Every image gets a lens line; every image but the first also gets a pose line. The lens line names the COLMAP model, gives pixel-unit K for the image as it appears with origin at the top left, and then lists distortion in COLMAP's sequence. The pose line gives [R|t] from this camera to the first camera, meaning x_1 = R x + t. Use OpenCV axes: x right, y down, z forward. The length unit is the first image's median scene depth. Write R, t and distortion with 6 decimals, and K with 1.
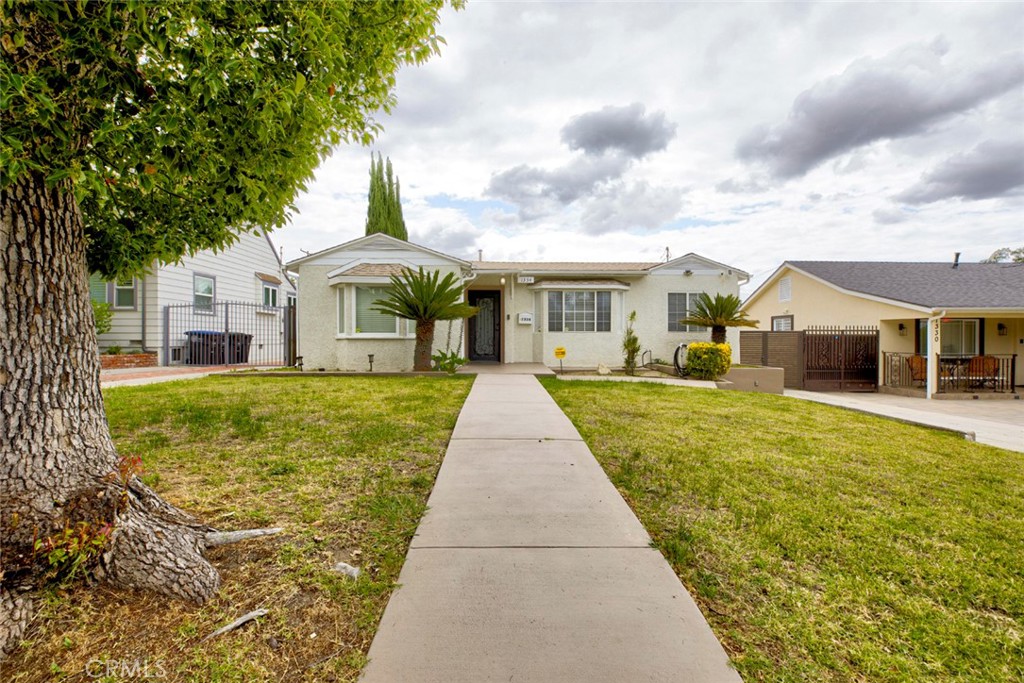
lens RADIAL K [[476.4, 0, 513.8], [0, 476.4, 341.5], [0, 0, 1]] dist [0.008718, -0.001233]
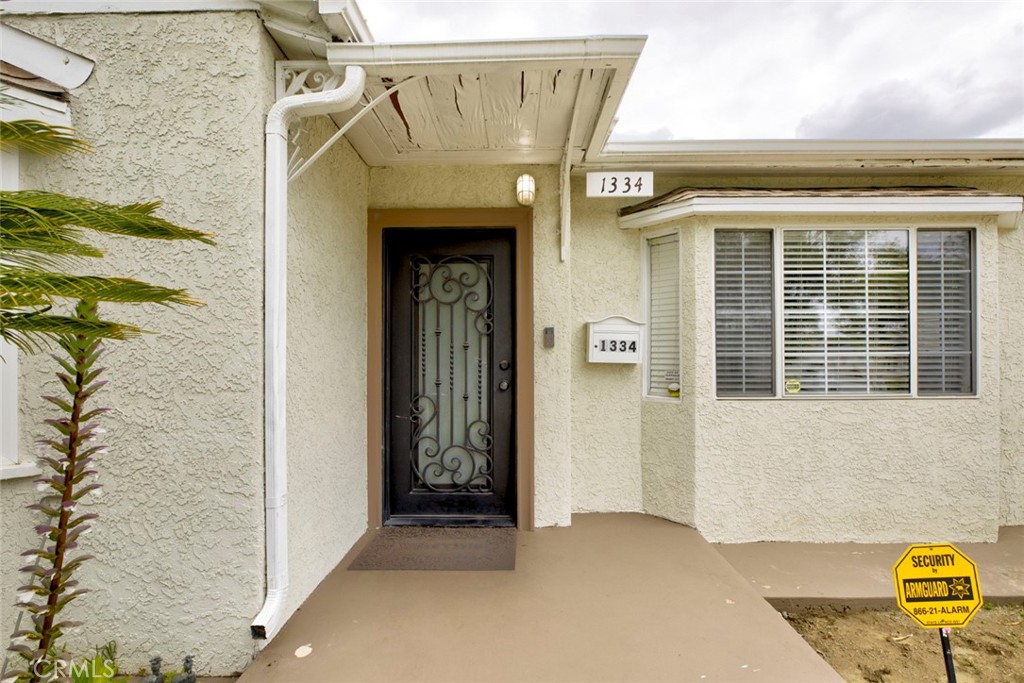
lens RADIAL K [[476.4, 0, 509.7], [0, 476.4, 343.8], [0, 0, 1]] dist [0.008718, -0.001233]
pose [[0.999711, -0.004959, -0.023506, -0.025682], [0.004631, 0.999891, -0.014004, -0.044656], [0.023572, 0.013891, 0.999626, 0.754537]]
